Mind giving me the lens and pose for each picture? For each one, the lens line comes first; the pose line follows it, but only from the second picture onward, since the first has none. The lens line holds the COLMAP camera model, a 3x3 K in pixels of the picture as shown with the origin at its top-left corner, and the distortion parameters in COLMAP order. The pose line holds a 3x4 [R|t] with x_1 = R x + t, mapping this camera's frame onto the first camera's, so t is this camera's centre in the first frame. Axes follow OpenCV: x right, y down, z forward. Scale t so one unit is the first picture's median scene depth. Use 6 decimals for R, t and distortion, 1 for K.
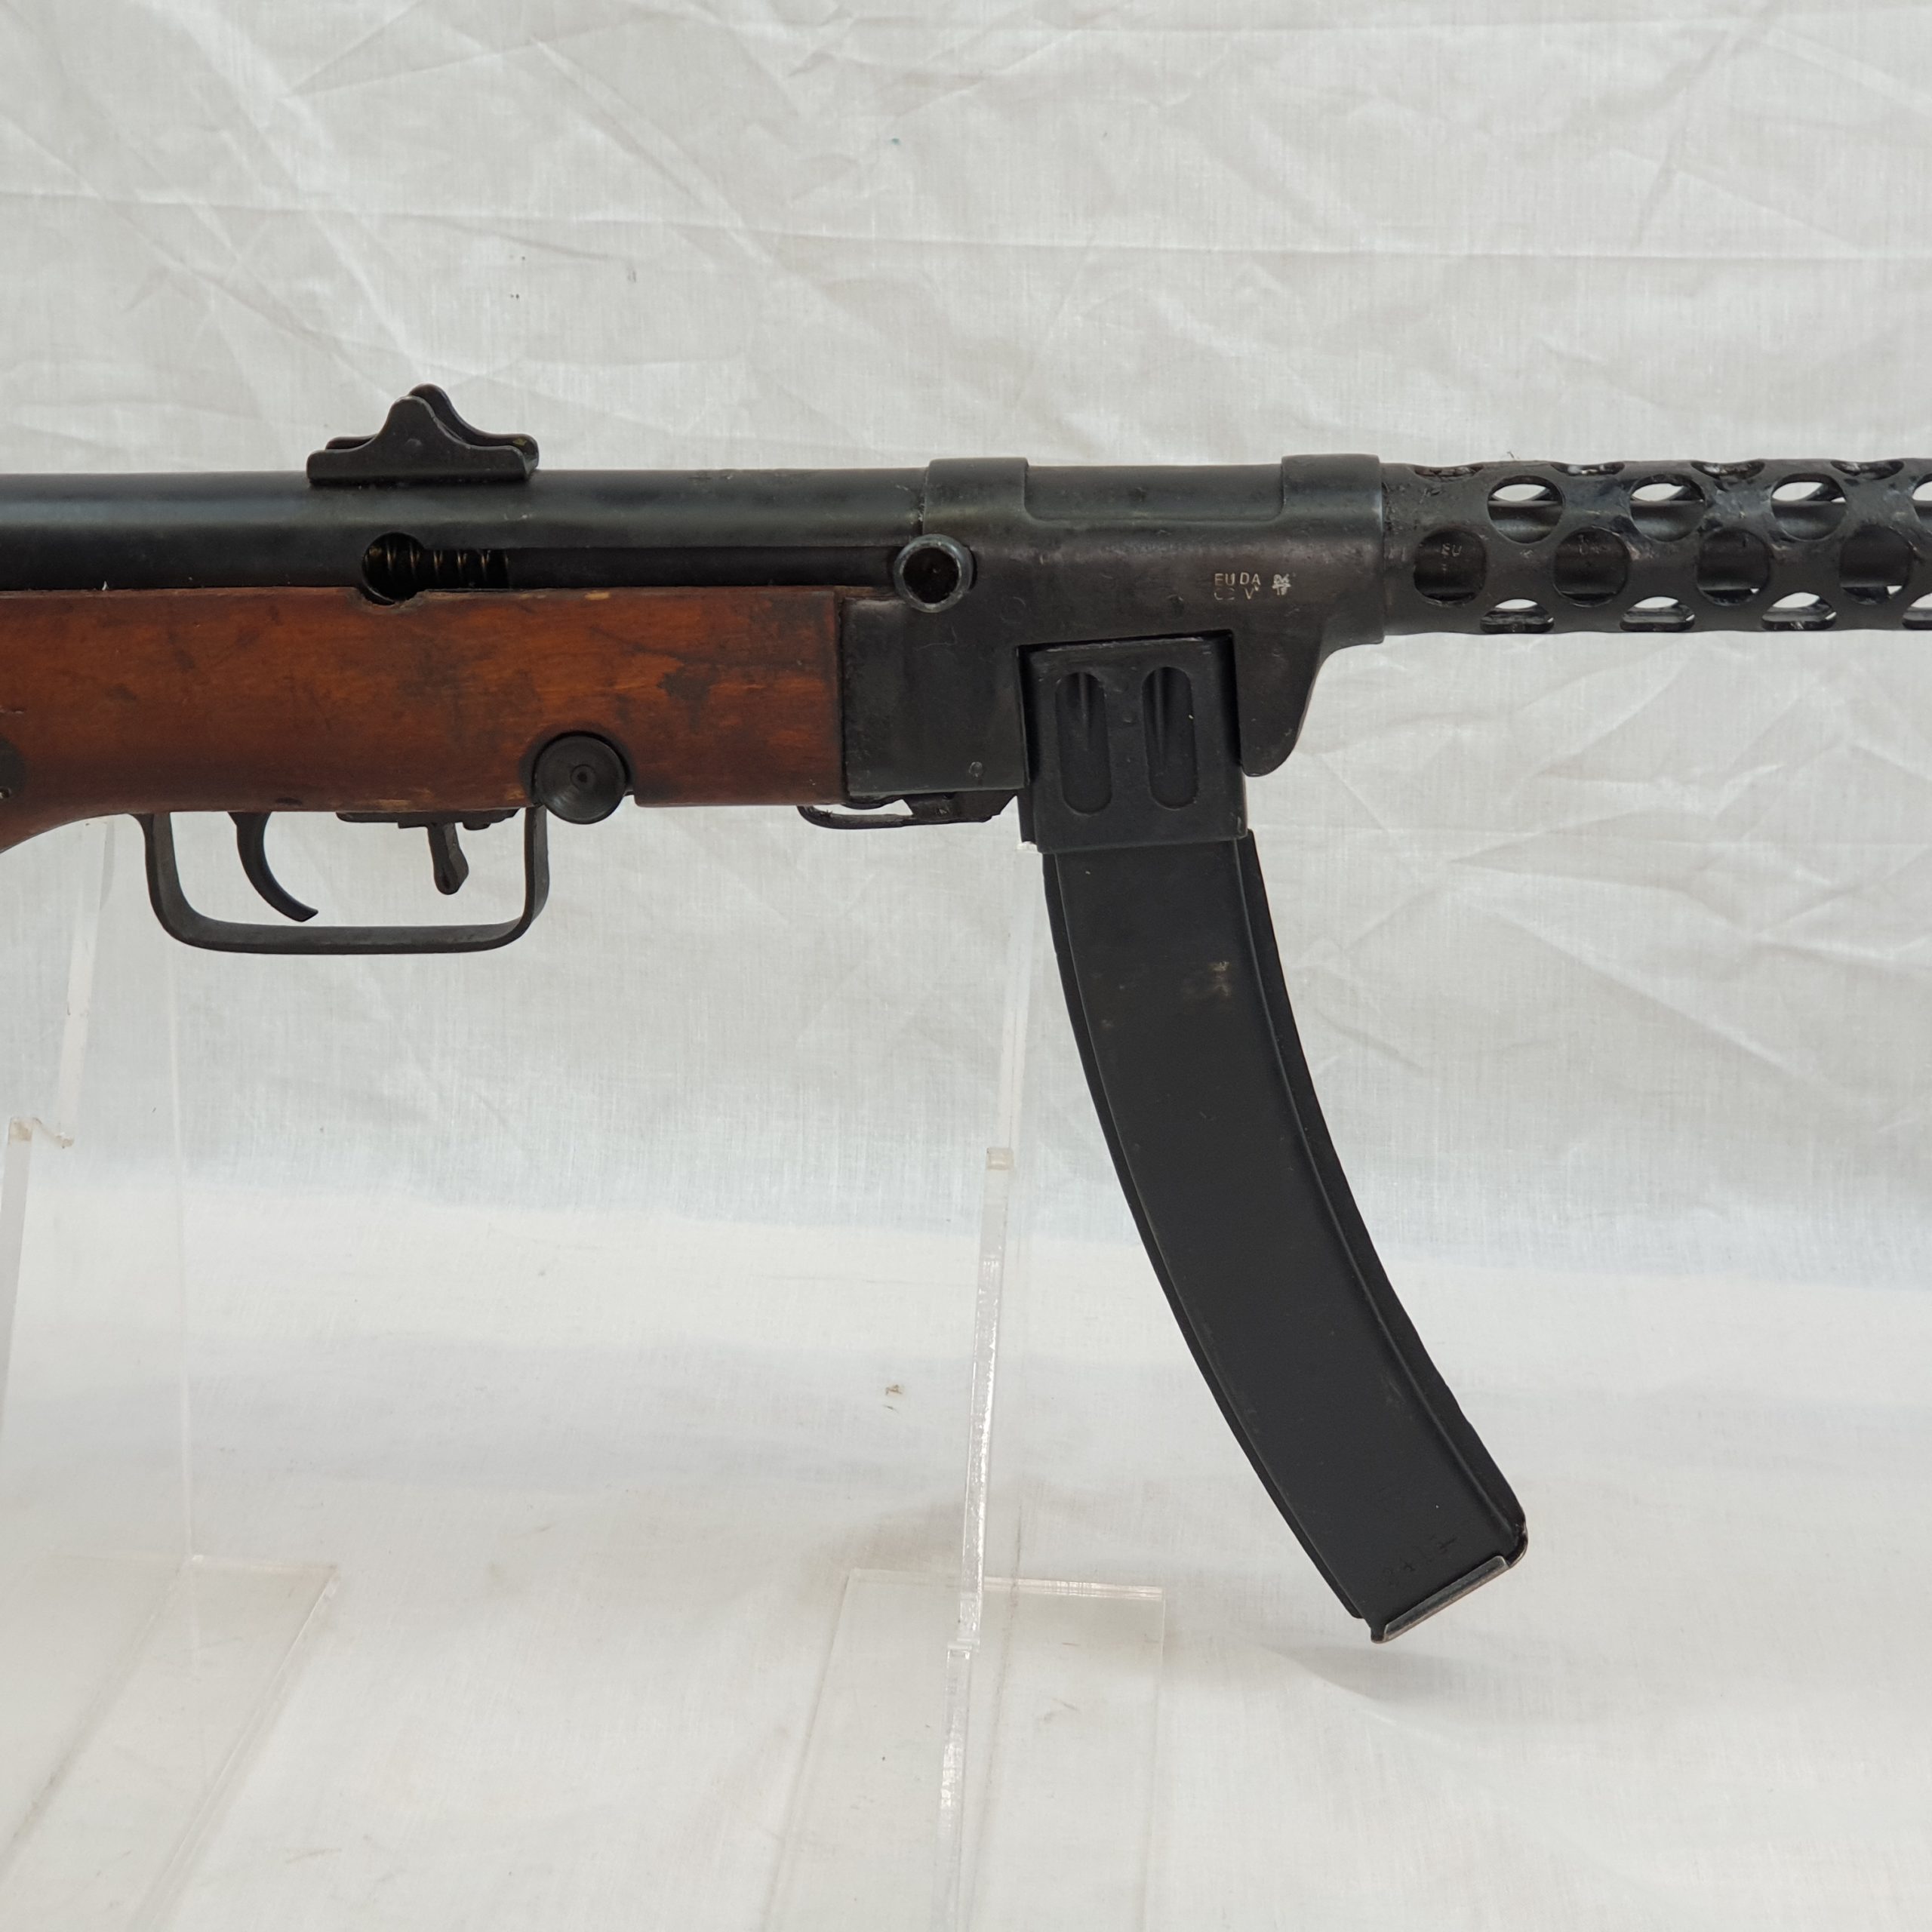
lens RADIAL K [[3768.1, 0, 969.4], [0, 3768.1, 951.3], [0, 0, 1]] dist [0.013253, 0.000000]
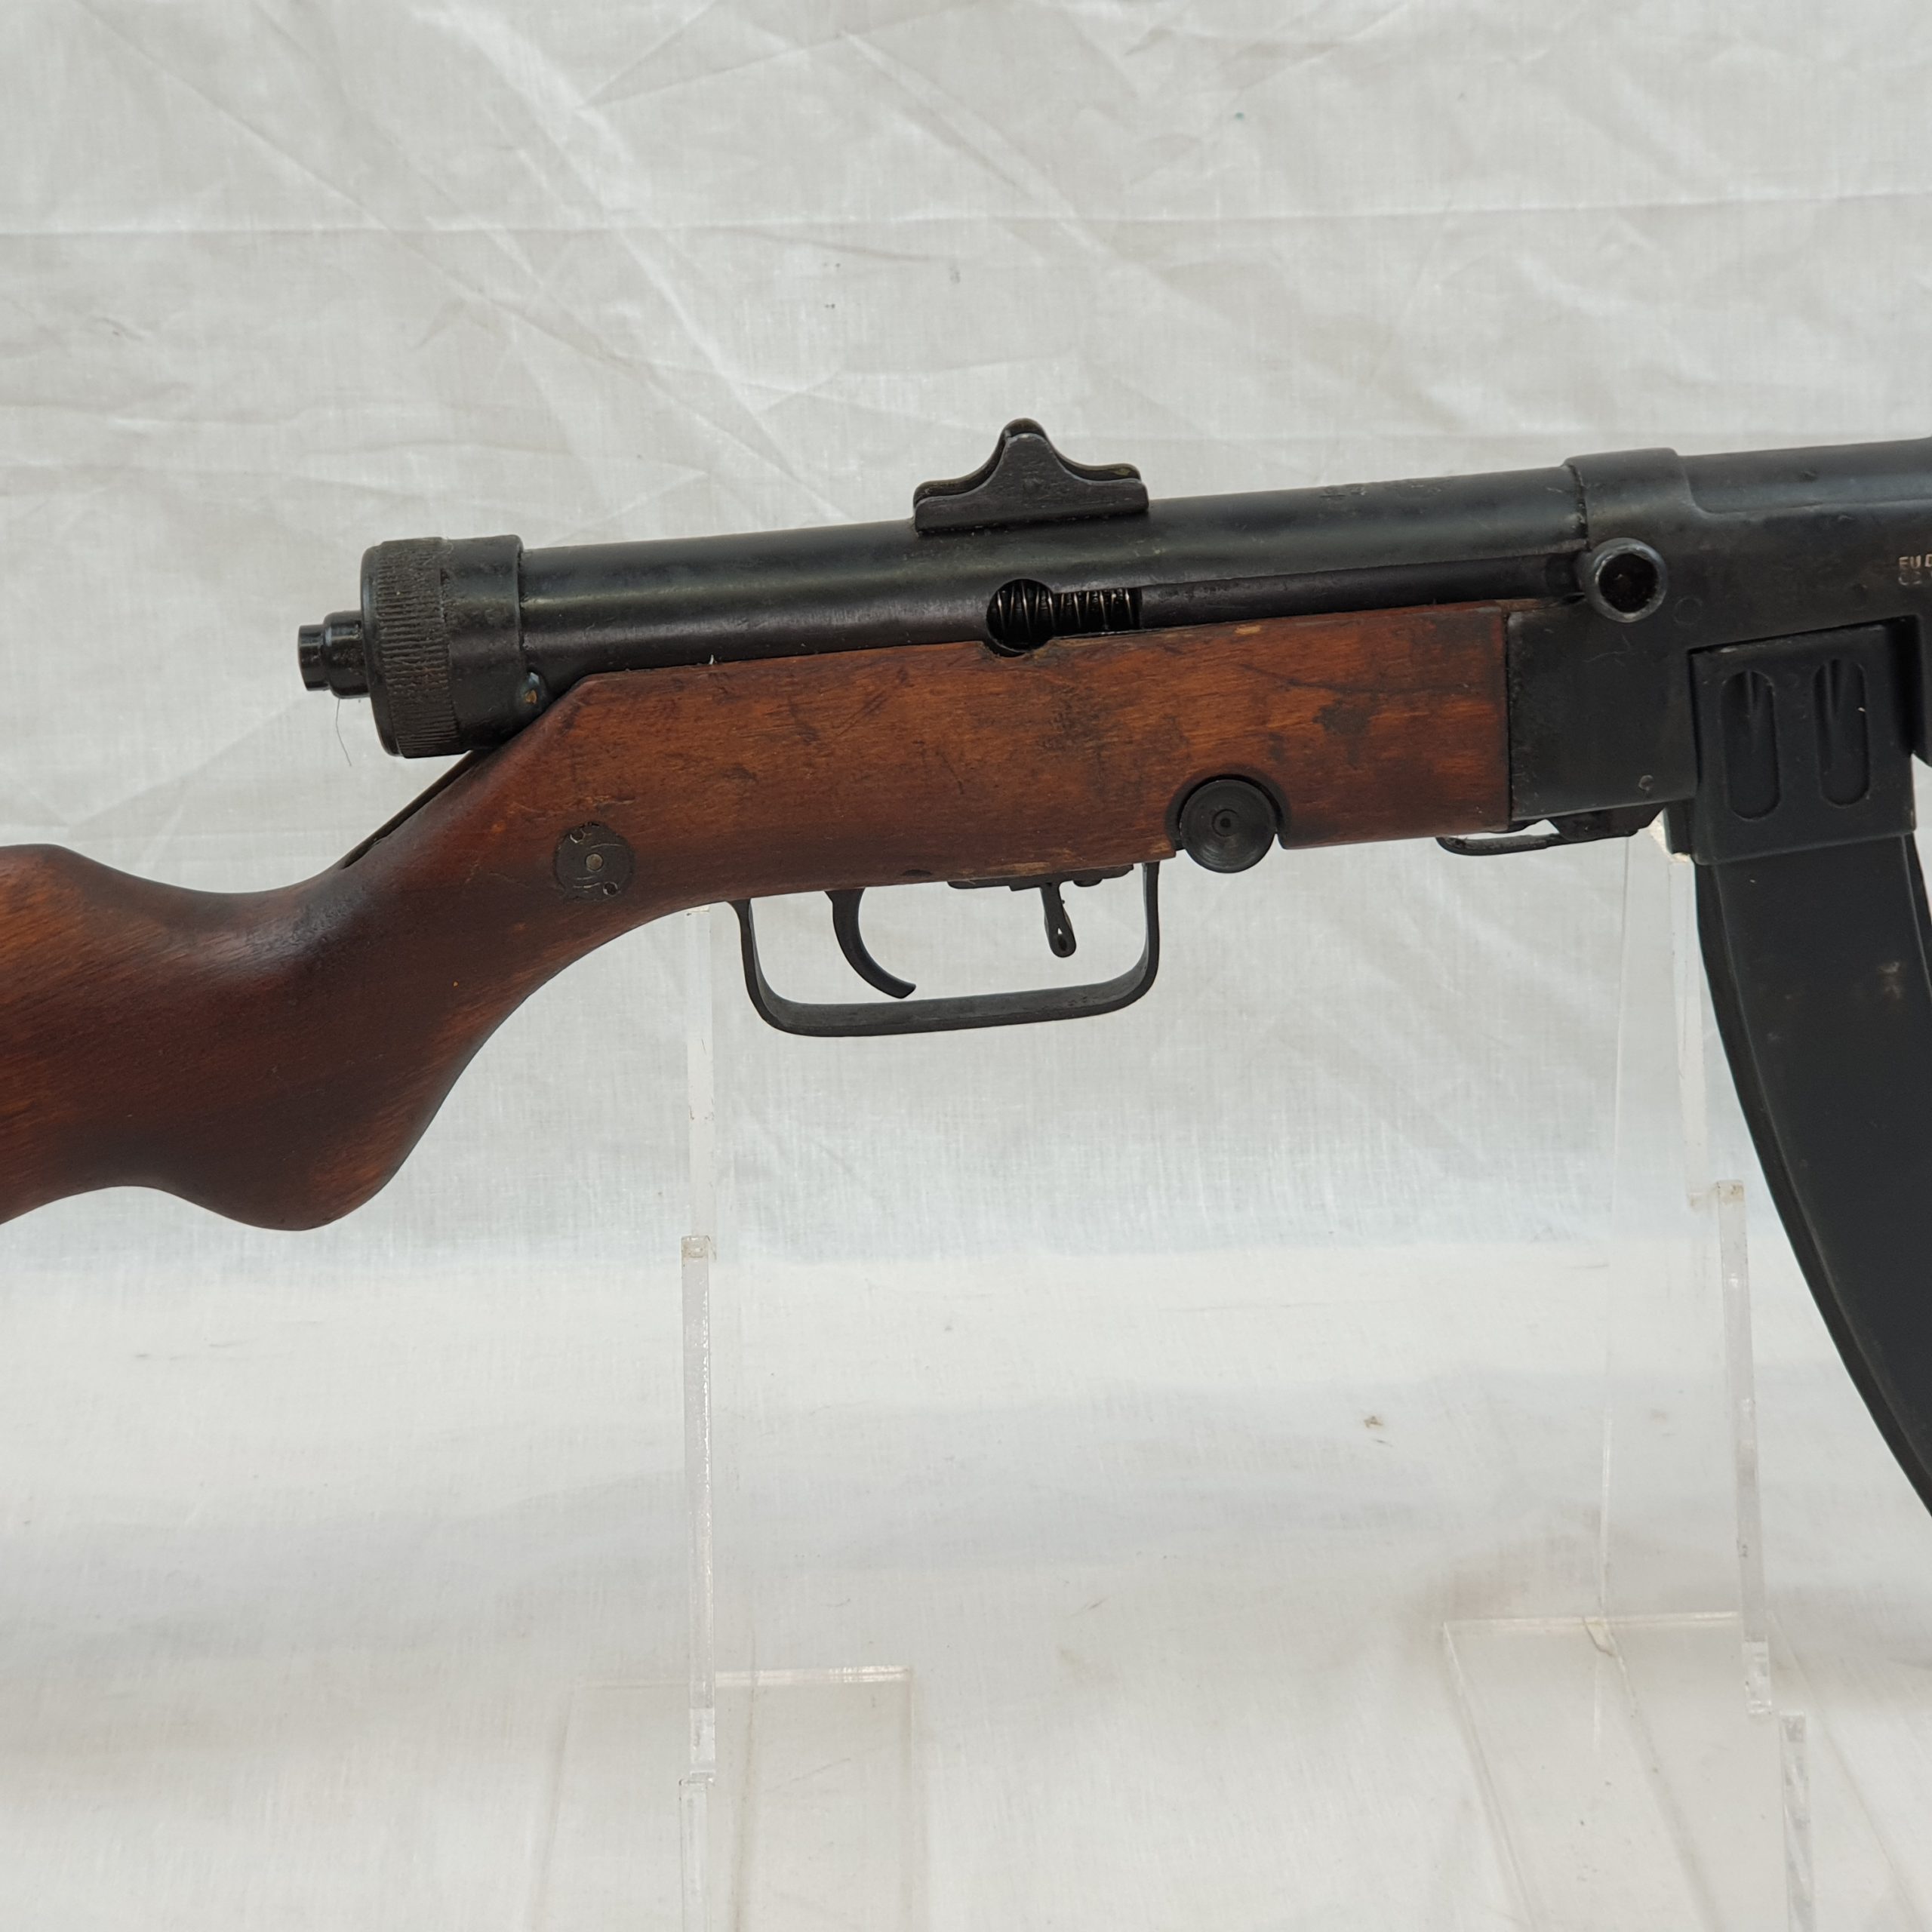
lens RADIAL K [[3768.1, 0, 981.8], [0, 3768.1, 968.9], [0, 0, 1]] dist [0.013253, 0.000000]
pose [[0.993439, -0.081996, 0.079726, -0.175604], [0.080427, 0.996502, 0.022704, -0.026441], [-0.081309, -0.016143, 0.996558, 0.050353]]
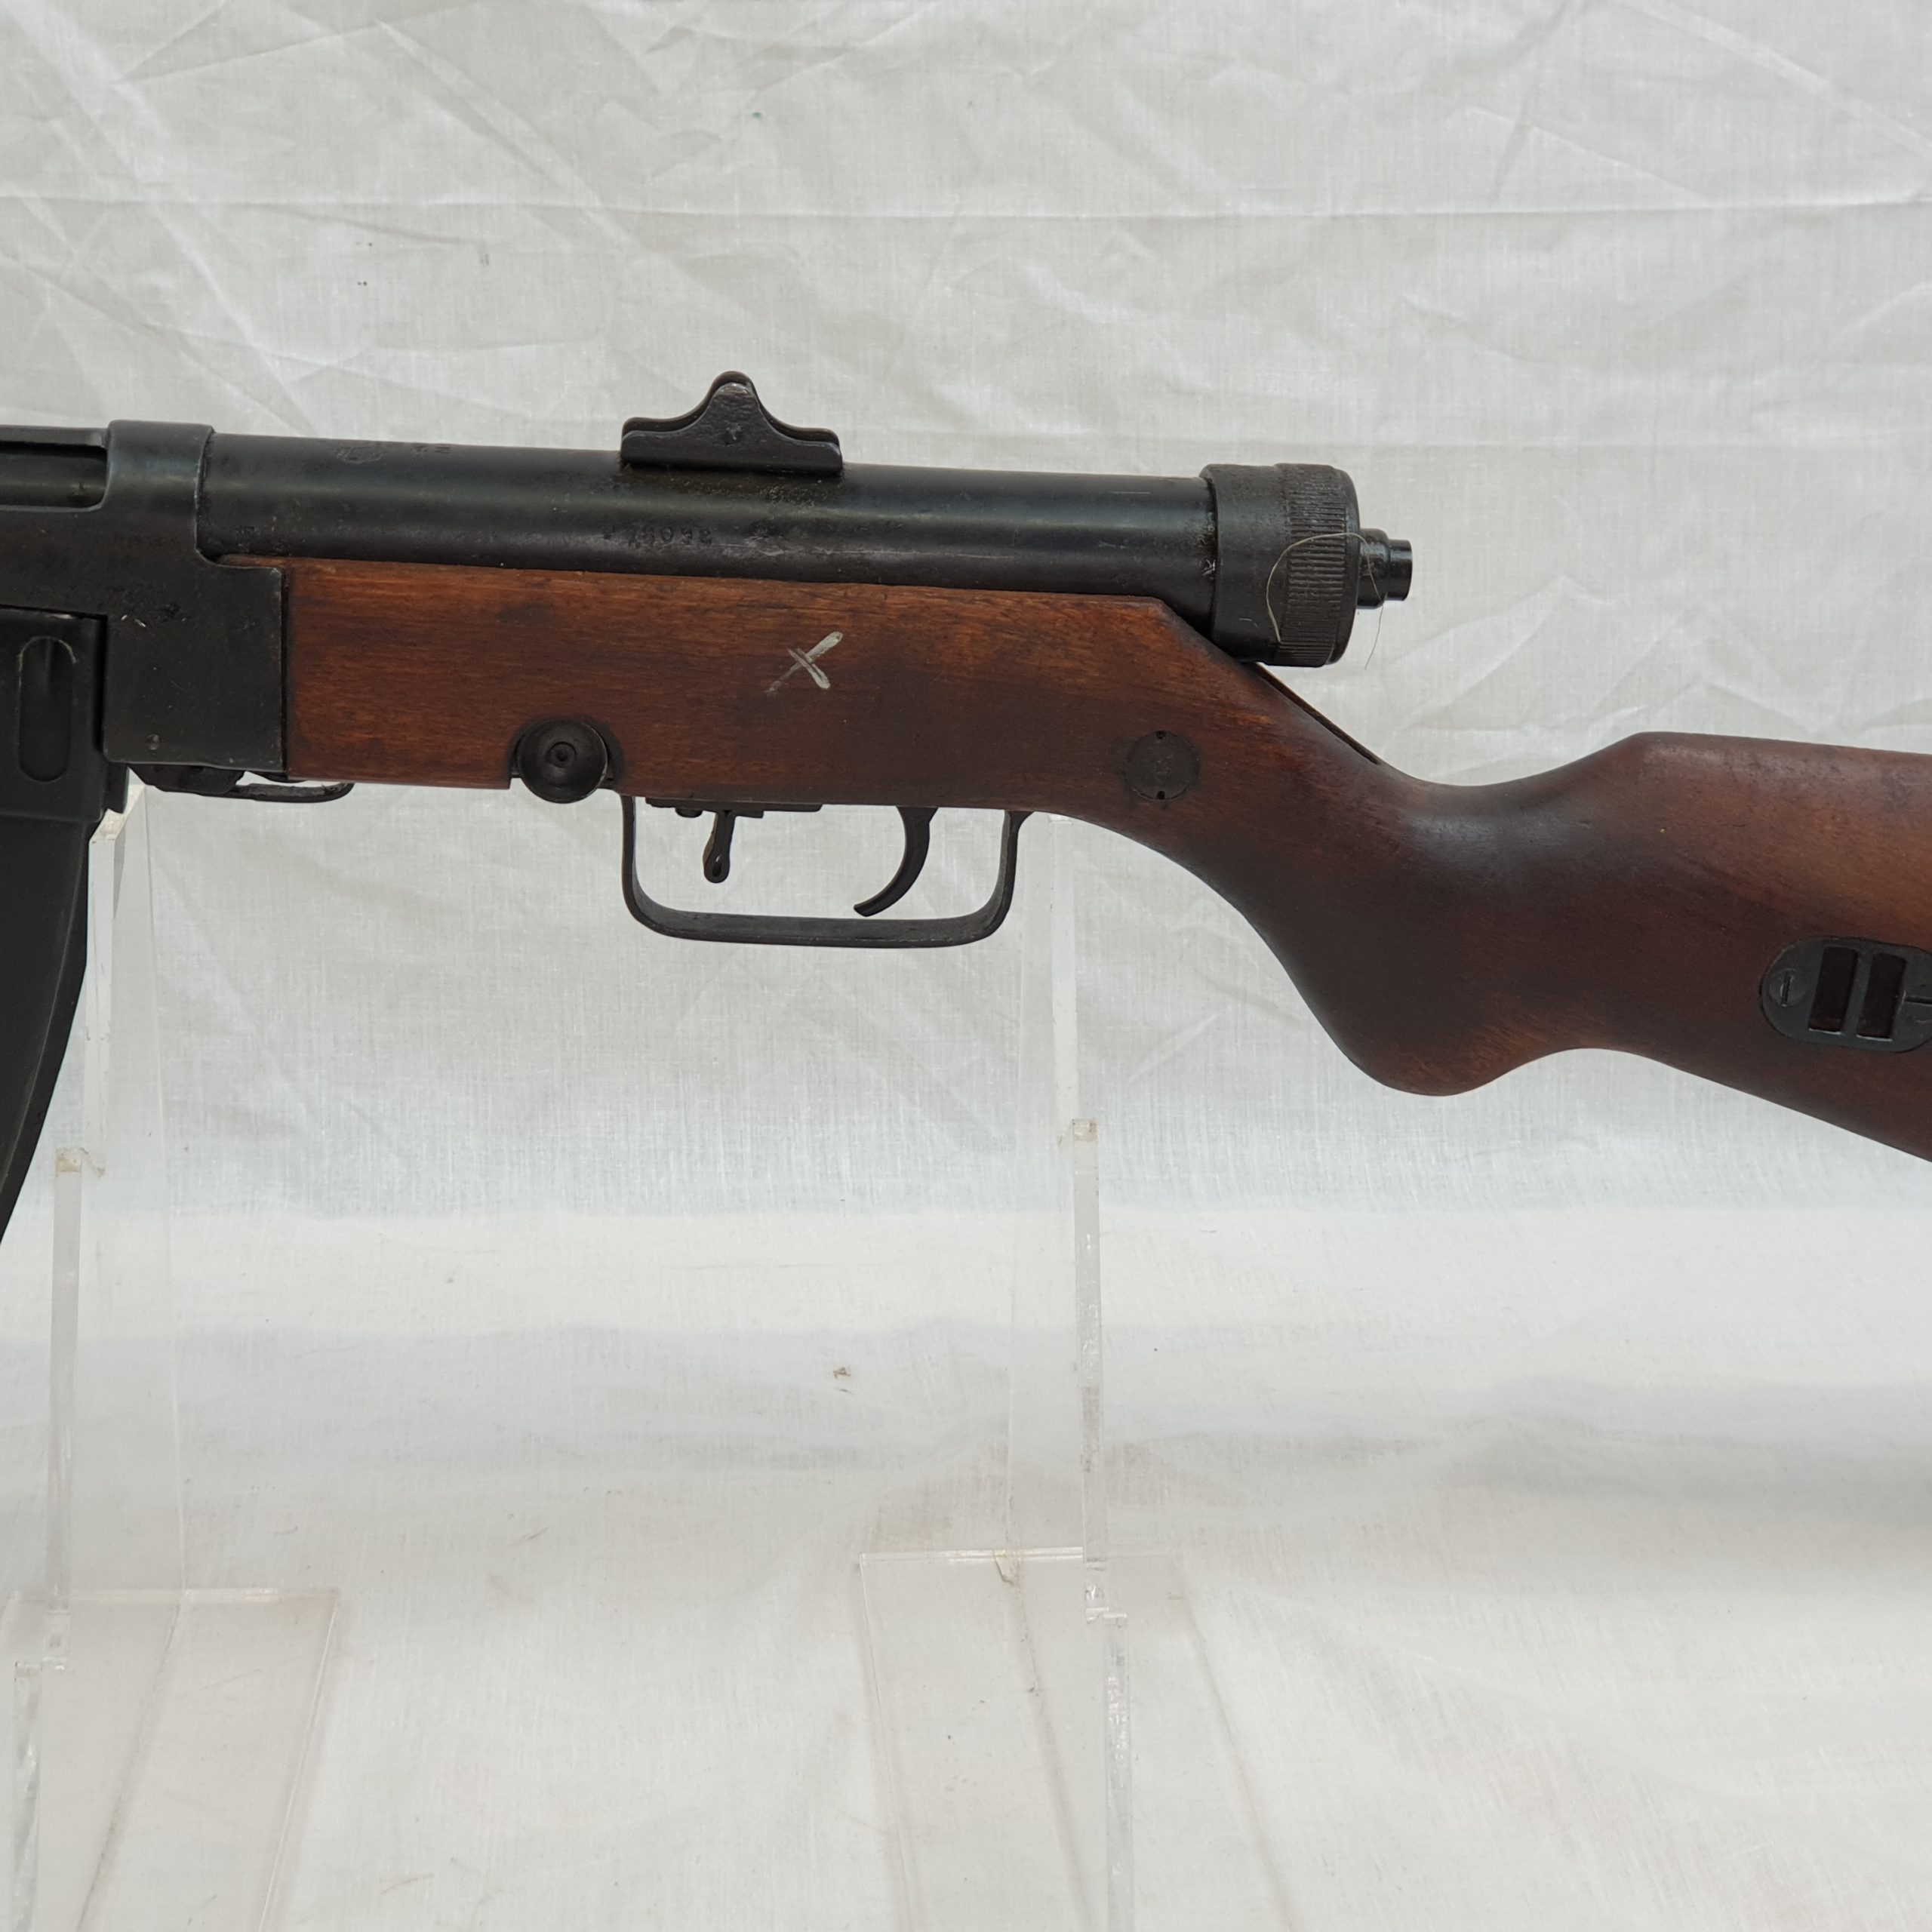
lens RADIAL K [[3768.1, 0, 1020.0], [0, 3768.1, 987.9], [0, 0, 1]] dist [0.013253, 0.000000]
pose [[0.989022, -0.055081, 0.137119, -0.098390], [0.052588, 0.998380, 0.021737, -0.004104], [-0.138094, -0.014287, 0.990316, 0.006565]]
